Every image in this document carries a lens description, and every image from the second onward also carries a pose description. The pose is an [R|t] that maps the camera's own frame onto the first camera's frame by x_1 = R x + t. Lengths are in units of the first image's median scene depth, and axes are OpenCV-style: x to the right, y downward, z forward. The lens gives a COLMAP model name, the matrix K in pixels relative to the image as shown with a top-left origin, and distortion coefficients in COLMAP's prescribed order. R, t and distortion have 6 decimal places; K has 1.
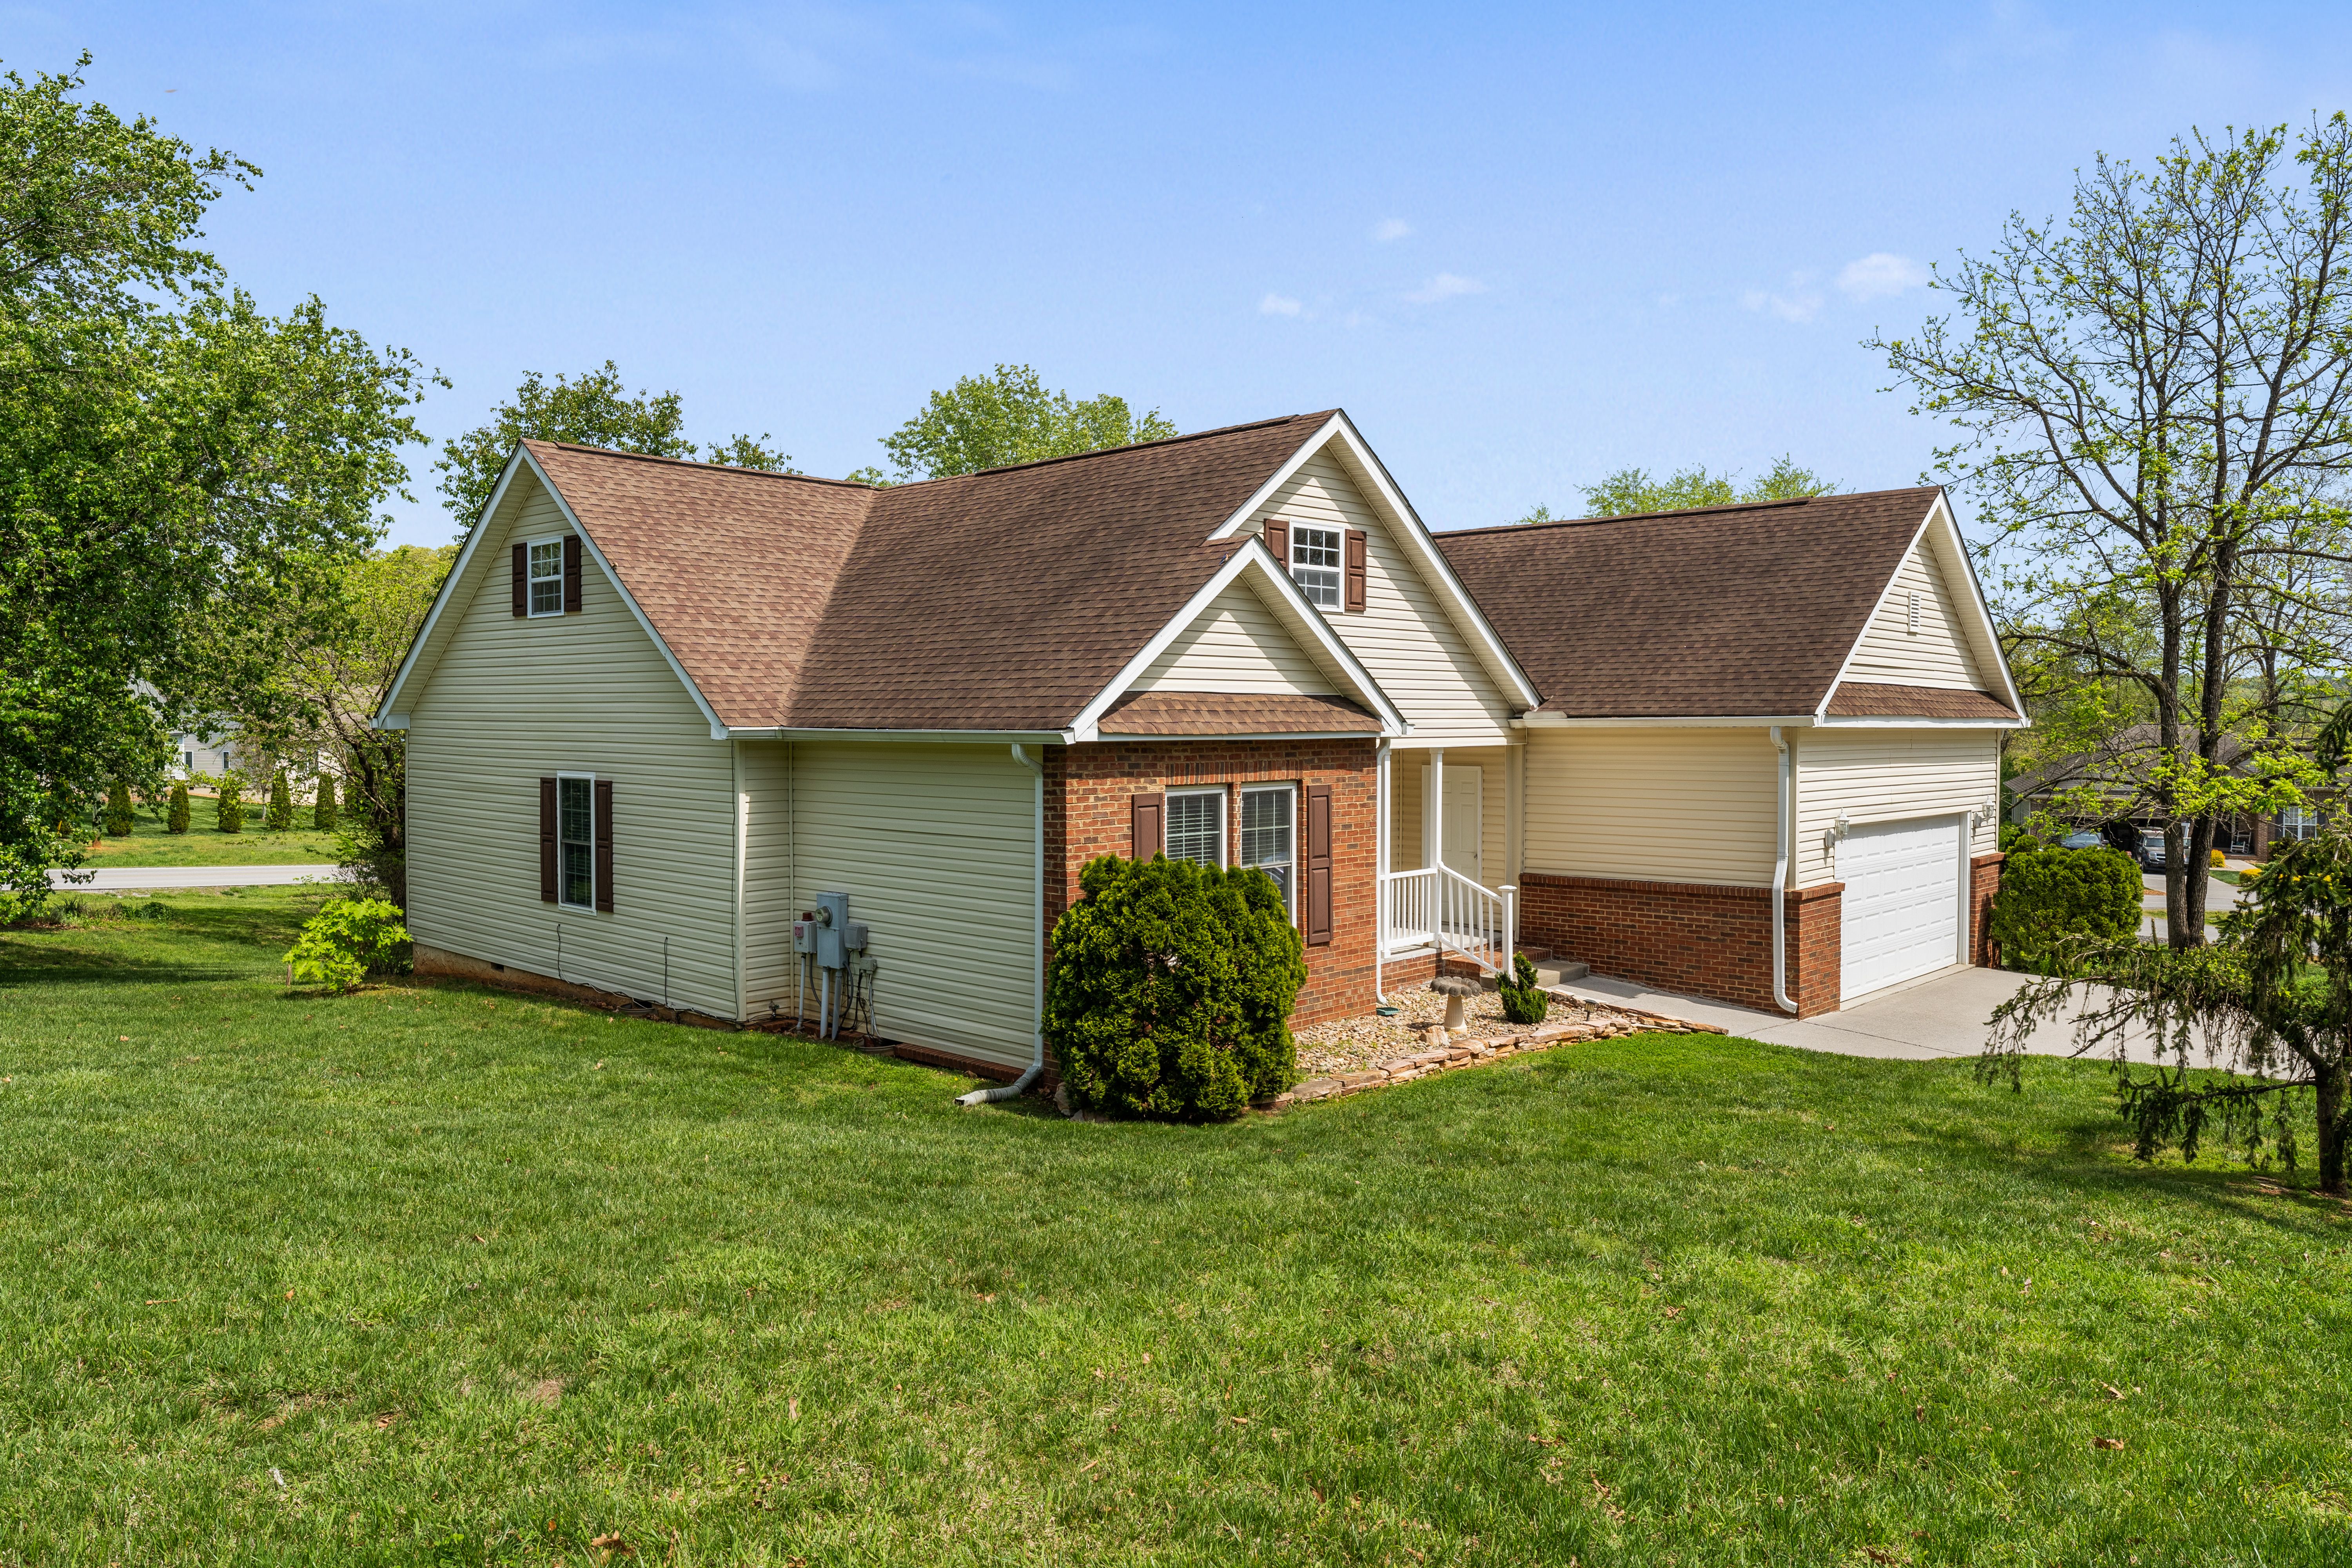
lens RADIAL K [[1581.8, 0, 1168.6], [0, 1581.8, 776.0], [0, 0, 1]] dist [-0.008050, 0.000054]
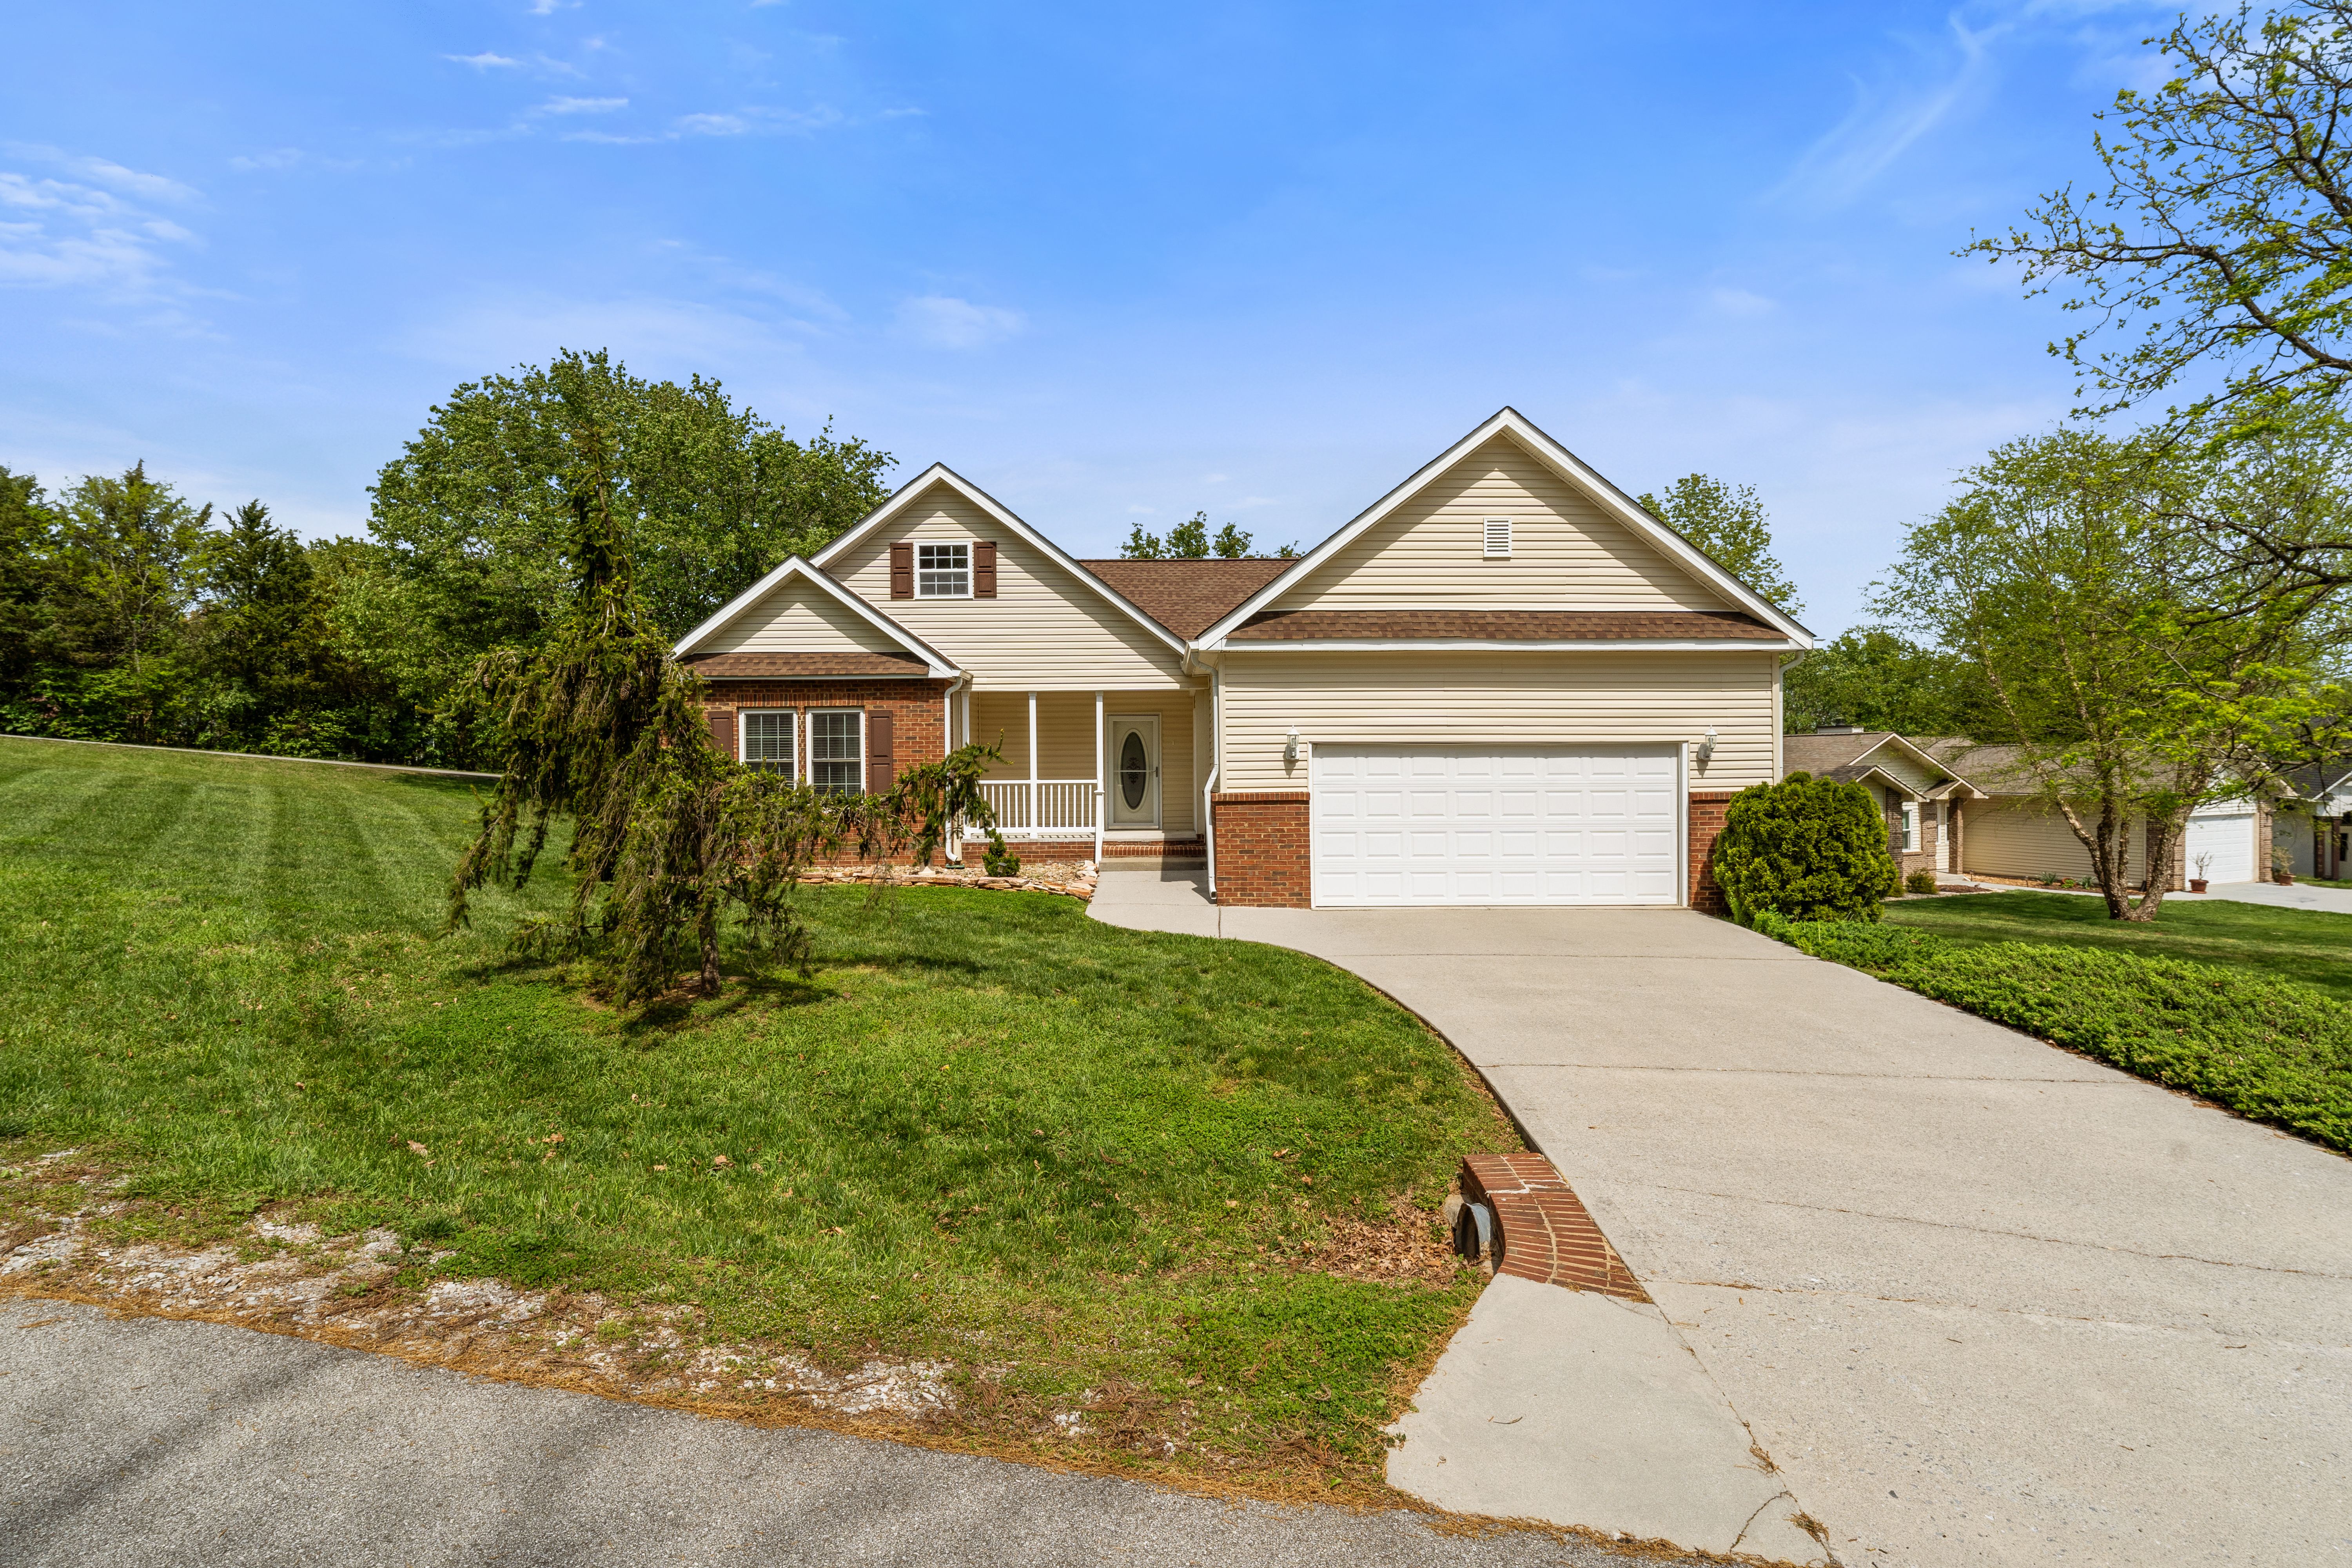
lens RADIAL K [[1036.0, 0, 1183.4], [0, 1036.0, 779.1], [0, 0, 1]] dist [0.006432, -0.000628]
pose [[0.704706, 0.008358, -0.709450, 0.952111], [-0.016706, 0.999849, -0.004815, 0.068224], [0.709303, 0.015245, 0.704739, 0.462949]]
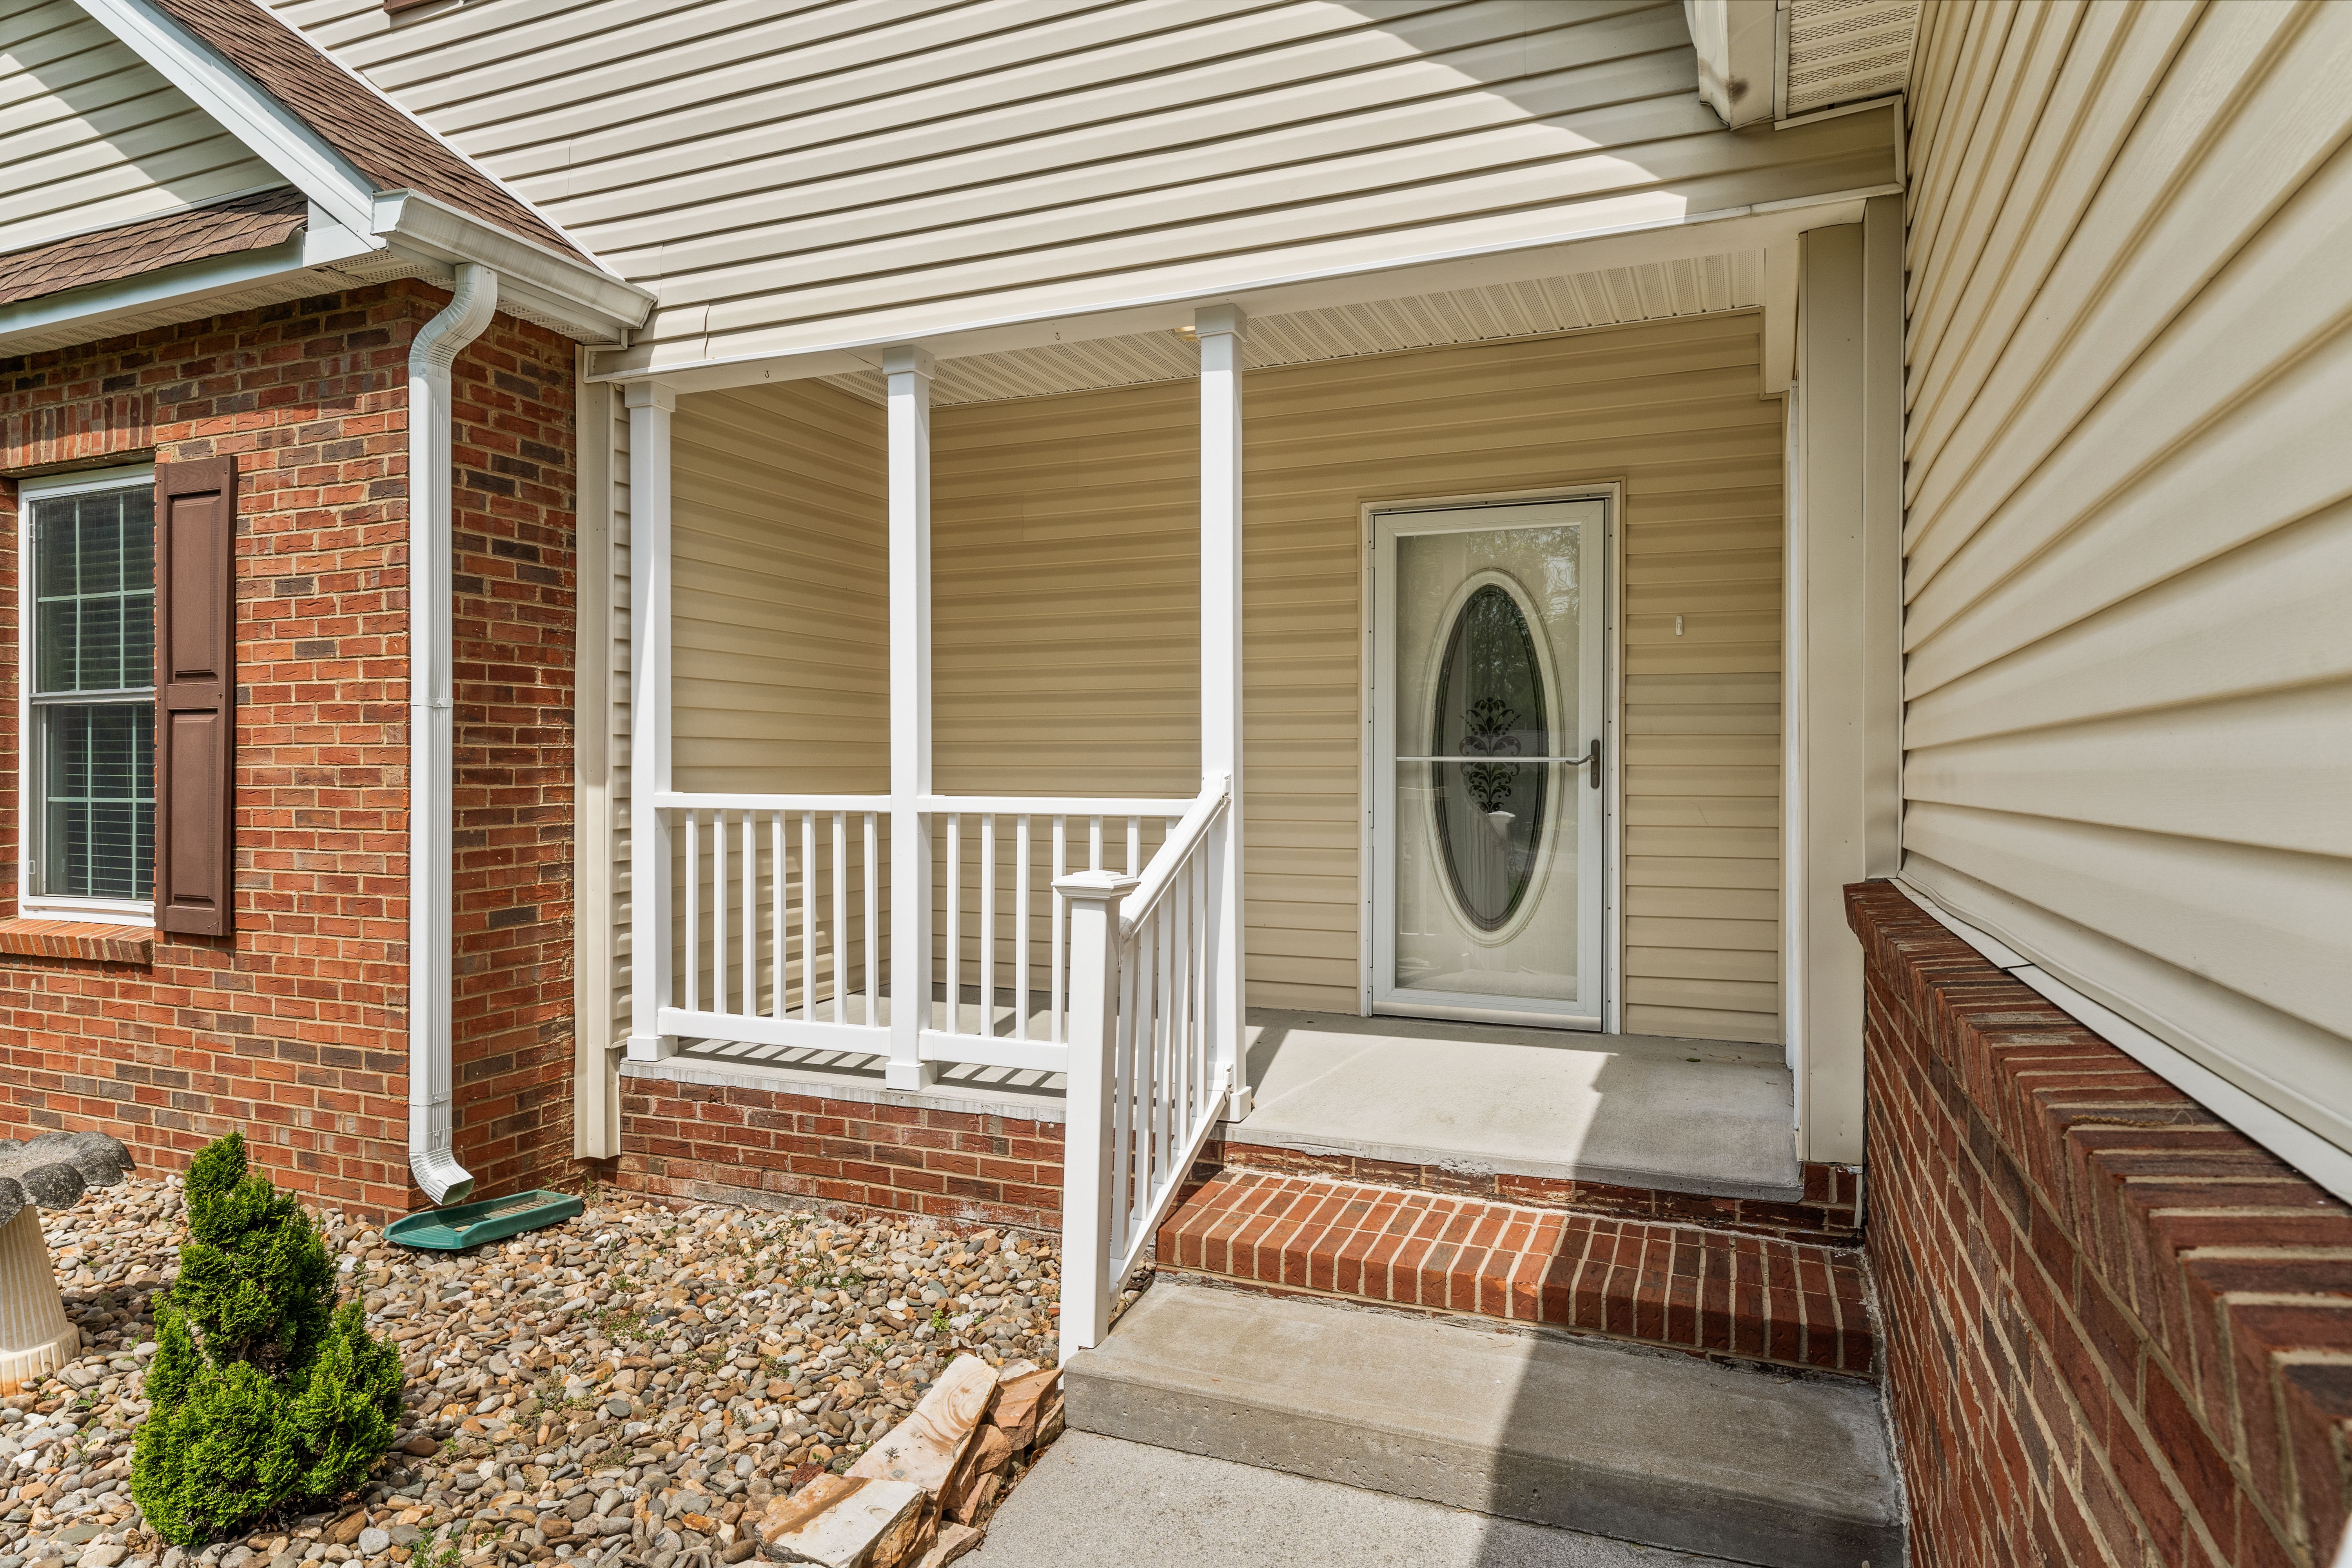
lens RADIAL K [[1373.3, 0, 1176.1], [0, 1373.3, 782.8], [0, 0, 1]] dist [0.000805, 0.000426]
pose [[0.353557, 0.007490, -0.935383, 0.410411], [-0.030215, 0.999538, -0.003416, 0.063630], [0.934925, 0.029470, 0.353620, 1.017298]]
